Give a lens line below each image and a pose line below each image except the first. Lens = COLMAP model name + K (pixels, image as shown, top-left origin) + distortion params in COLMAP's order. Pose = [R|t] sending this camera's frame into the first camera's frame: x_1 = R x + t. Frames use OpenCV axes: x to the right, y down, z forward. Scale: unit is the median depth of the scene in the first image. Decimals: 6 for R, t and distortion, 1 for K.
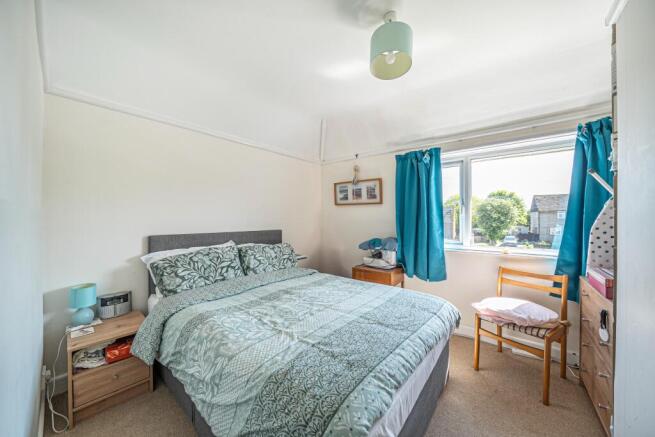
lens RADIAL K [[225.8, 0, 324.6], [0, 225.8, 219.1], [0, 0, 1]] dist [-0.019980, 0.000168]
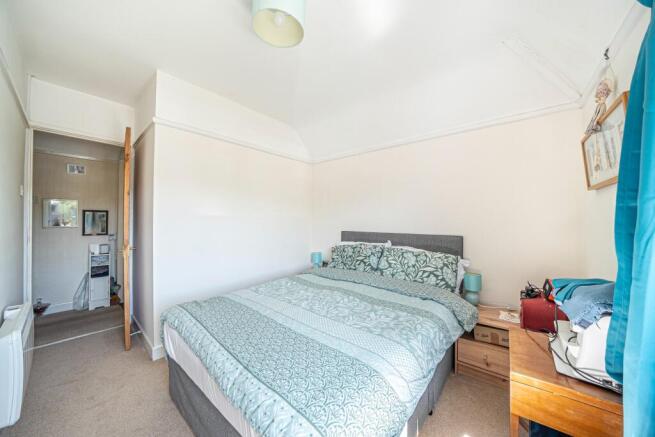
lens RADIAL K [[225.8, 0, 325.8], [0, 225.8, 221.0], [0, 0, 1]] dist [-0.019980, 0.000168]
pose [[0.019211, -0.005905, -0.999798, 0.704213], [-0.017480, 0.999828, -0.006241, 0.017702], [0.999663, 0.017596, 0.019104, 0.772405]]
